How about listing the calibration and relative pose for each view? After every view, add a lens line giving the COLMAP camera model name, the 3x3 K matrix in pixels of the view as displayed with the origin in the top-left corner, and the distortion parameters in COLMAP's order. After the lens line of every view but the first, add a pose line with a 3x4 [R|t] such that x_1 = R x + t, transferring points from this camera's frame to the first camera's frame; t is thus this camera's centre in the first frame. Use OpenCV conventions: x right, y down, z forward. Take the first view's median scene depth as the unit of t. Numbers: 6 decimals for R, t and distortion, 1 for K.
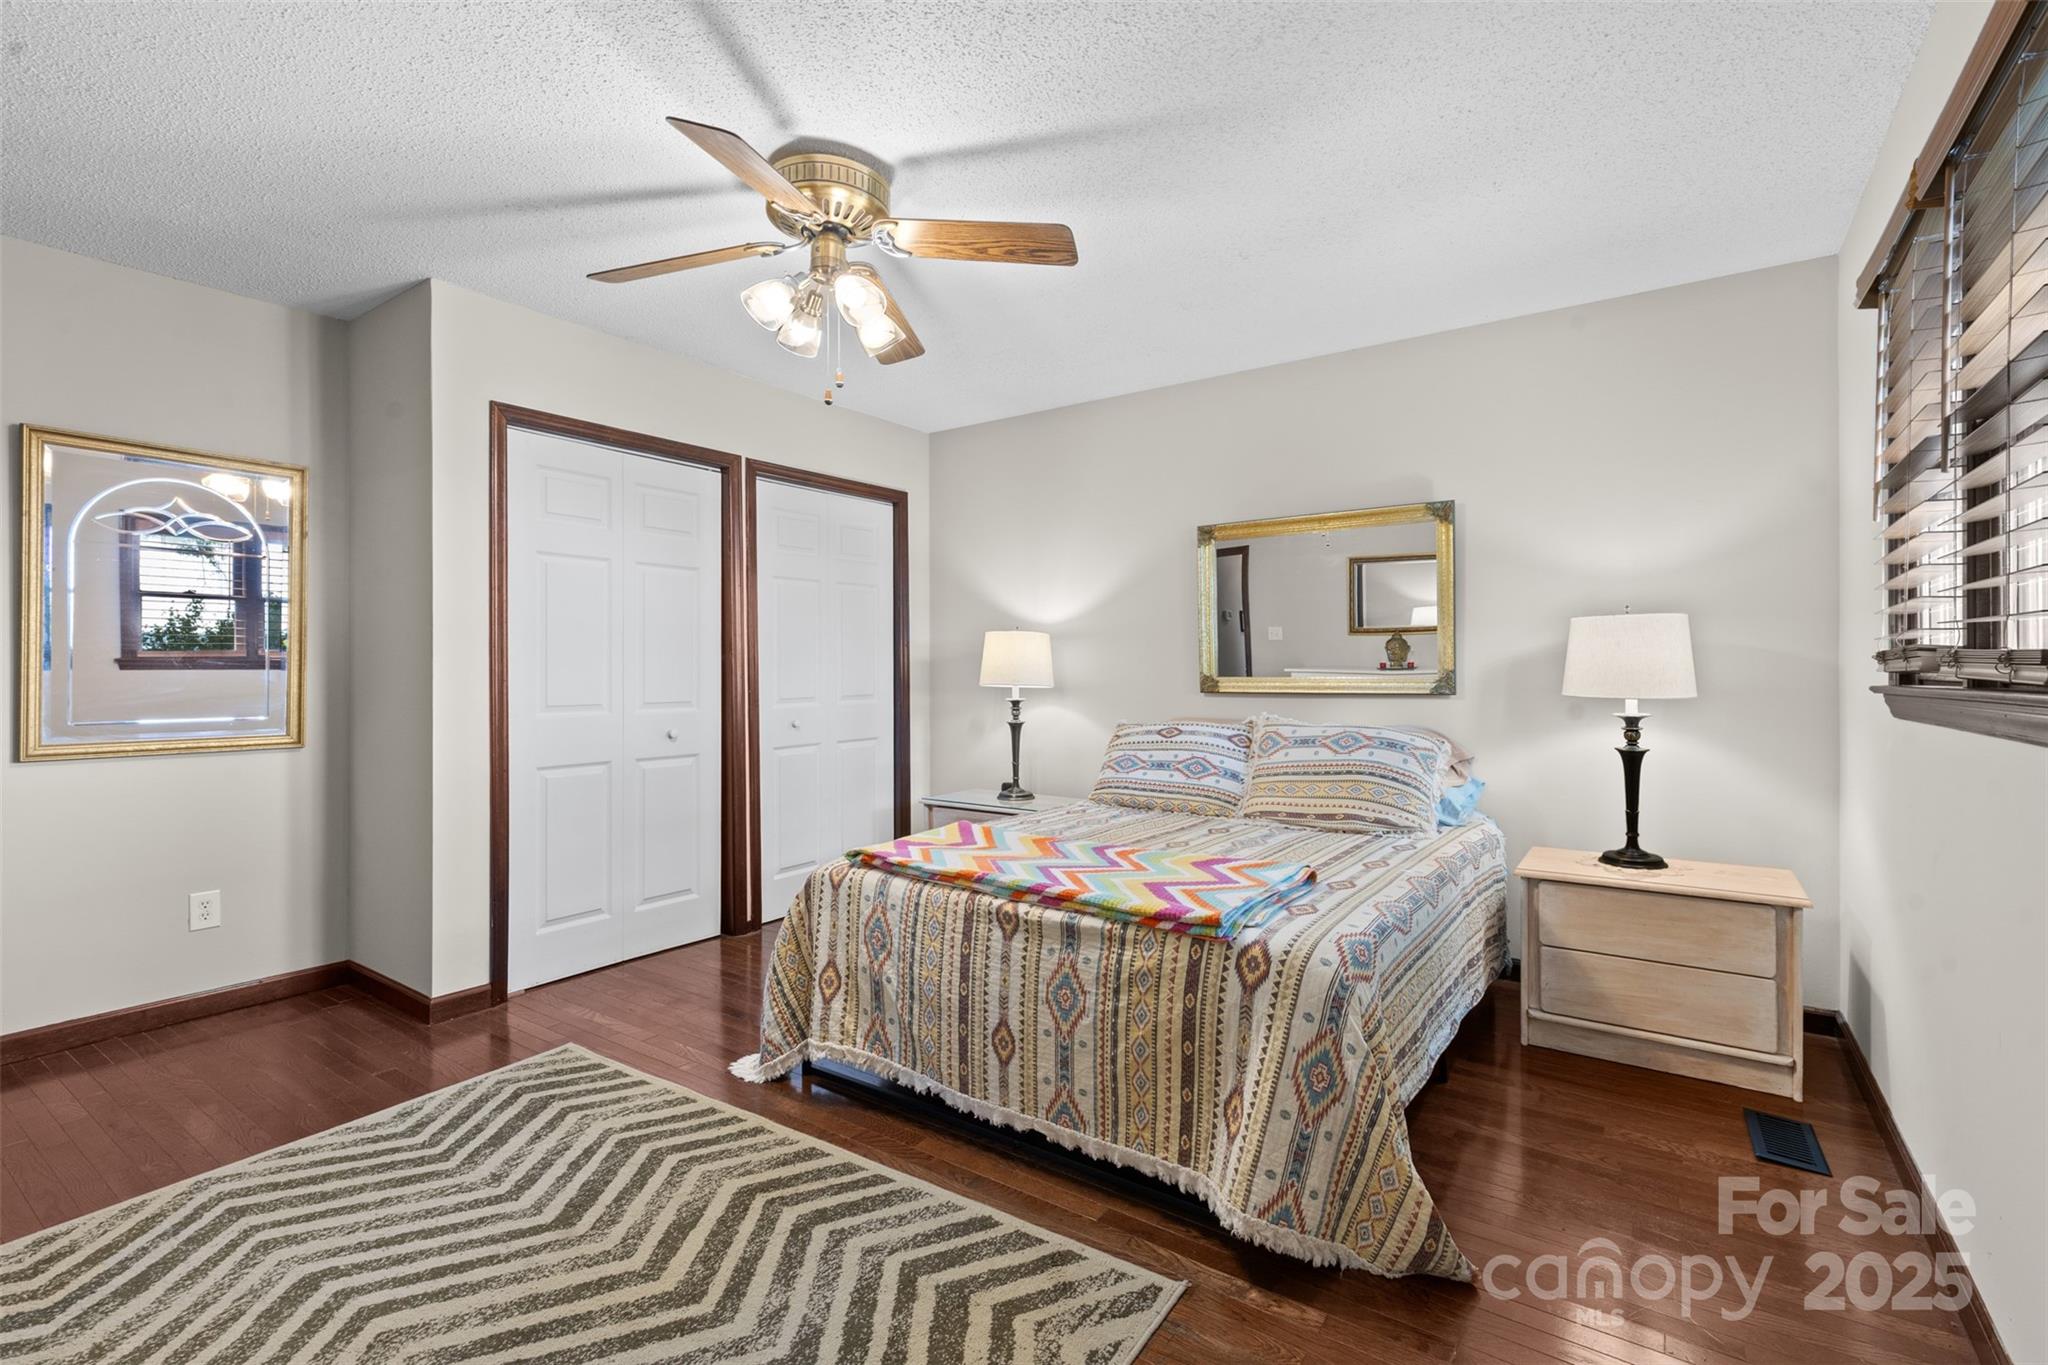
lens RADIAL K [[919.2, 0, 1019.2], [0, 919.2, 682.2], [0, 0, 1]] dist [0.004169, 0.000199]
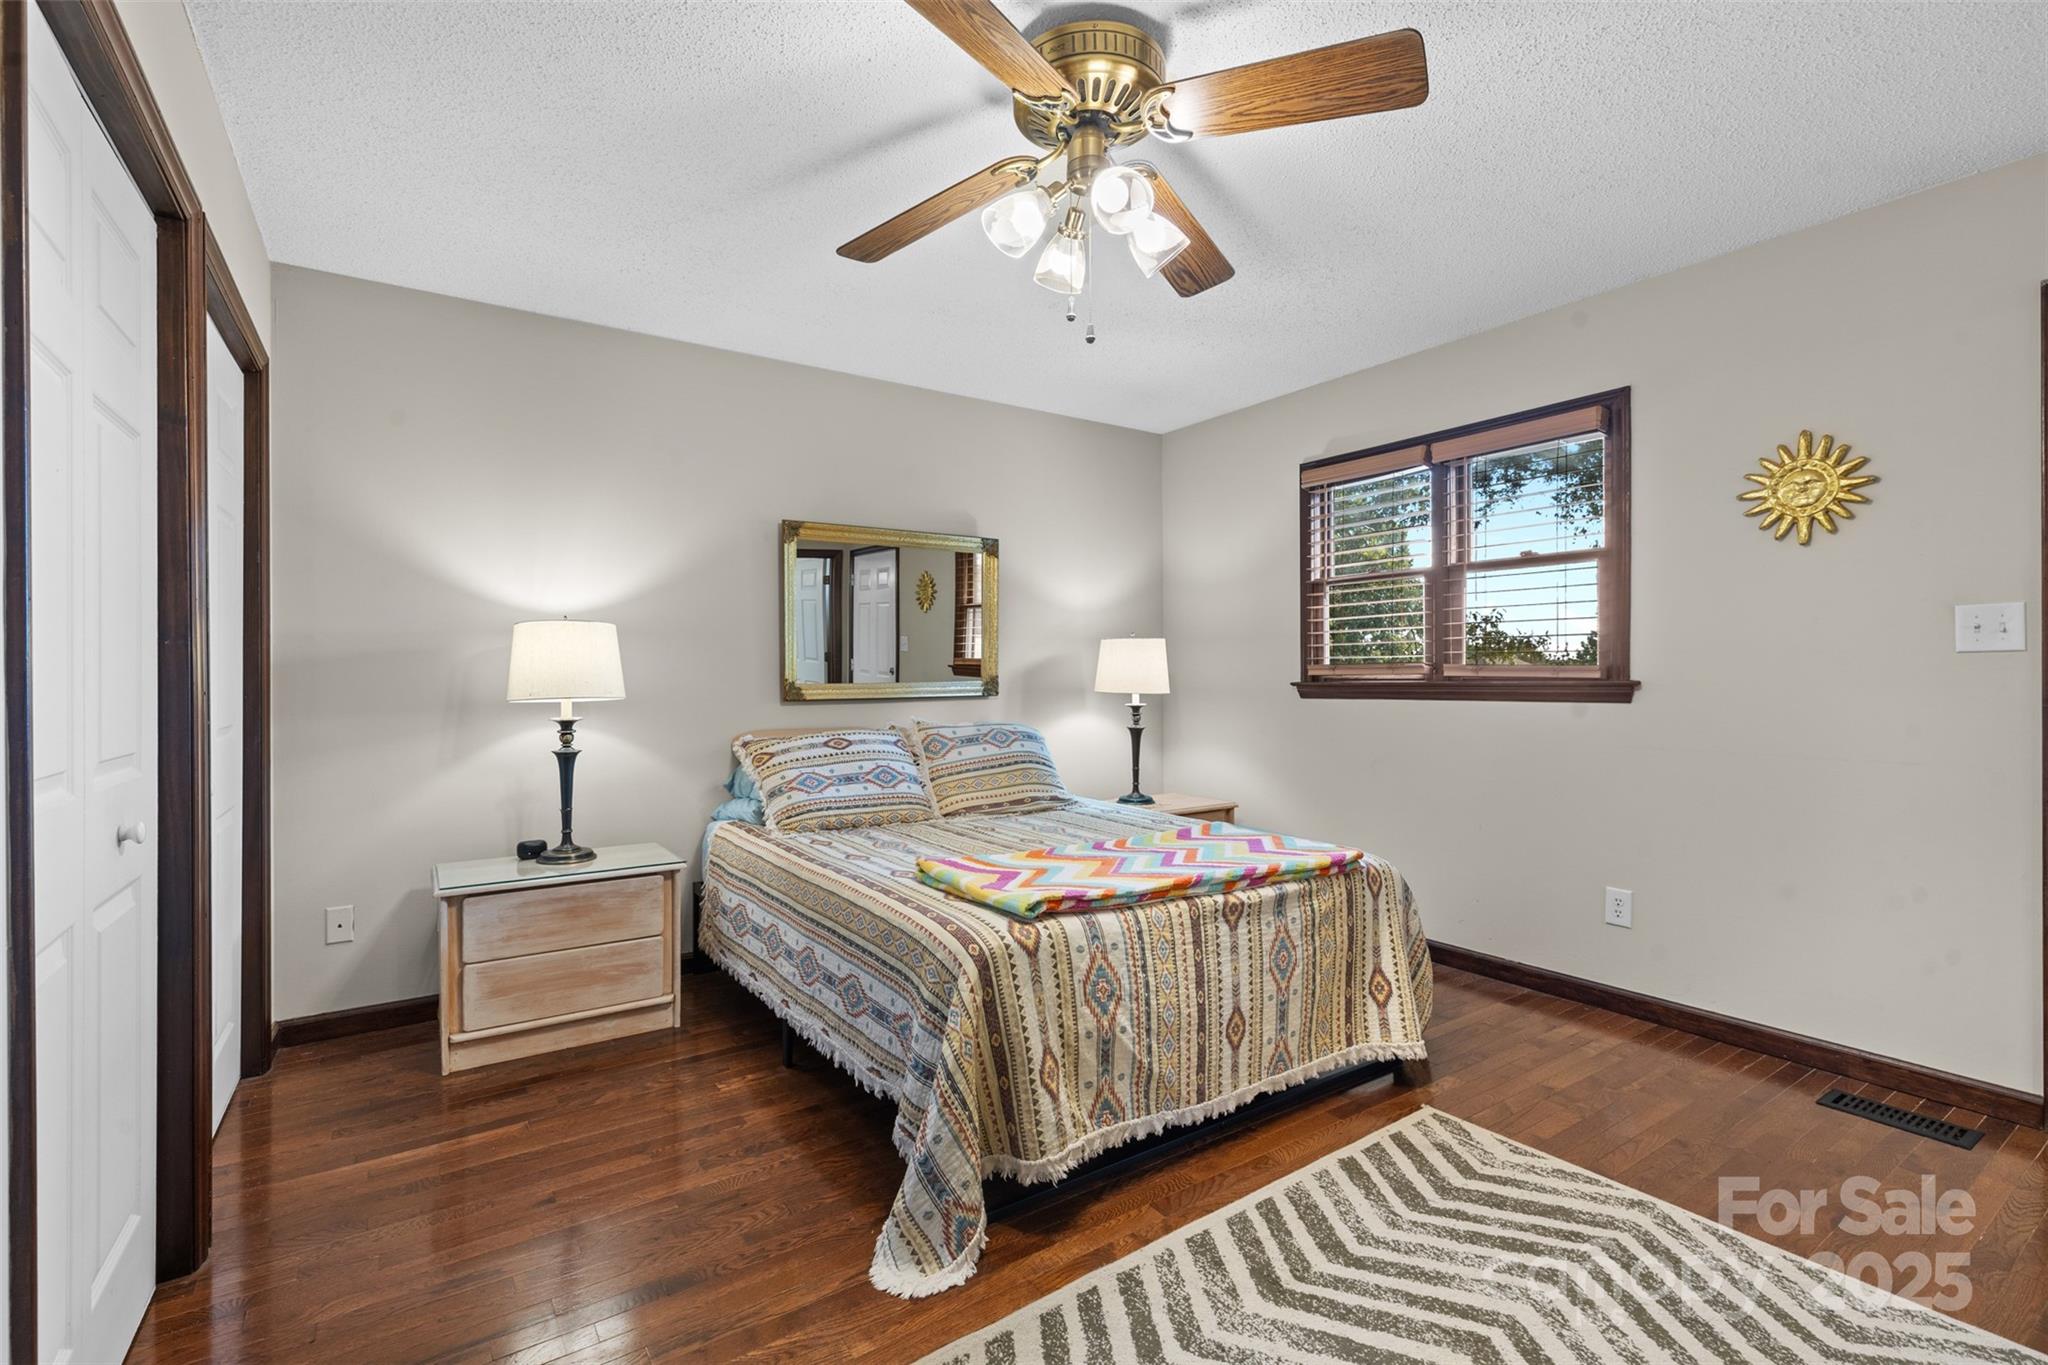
lens RADIAL K [[919.2, 0, 1019.2], [0, 919.2, 682.2], [0, 0, 1]] dist [0.004169, 0.000199]
pose [[0.355165, -0.007075, 0.934777, -1.049992], [0.015676, 0.999876, 0.001612, -0.008892], [-0.934672, 0.014081, 0.355232, 0.825913]]
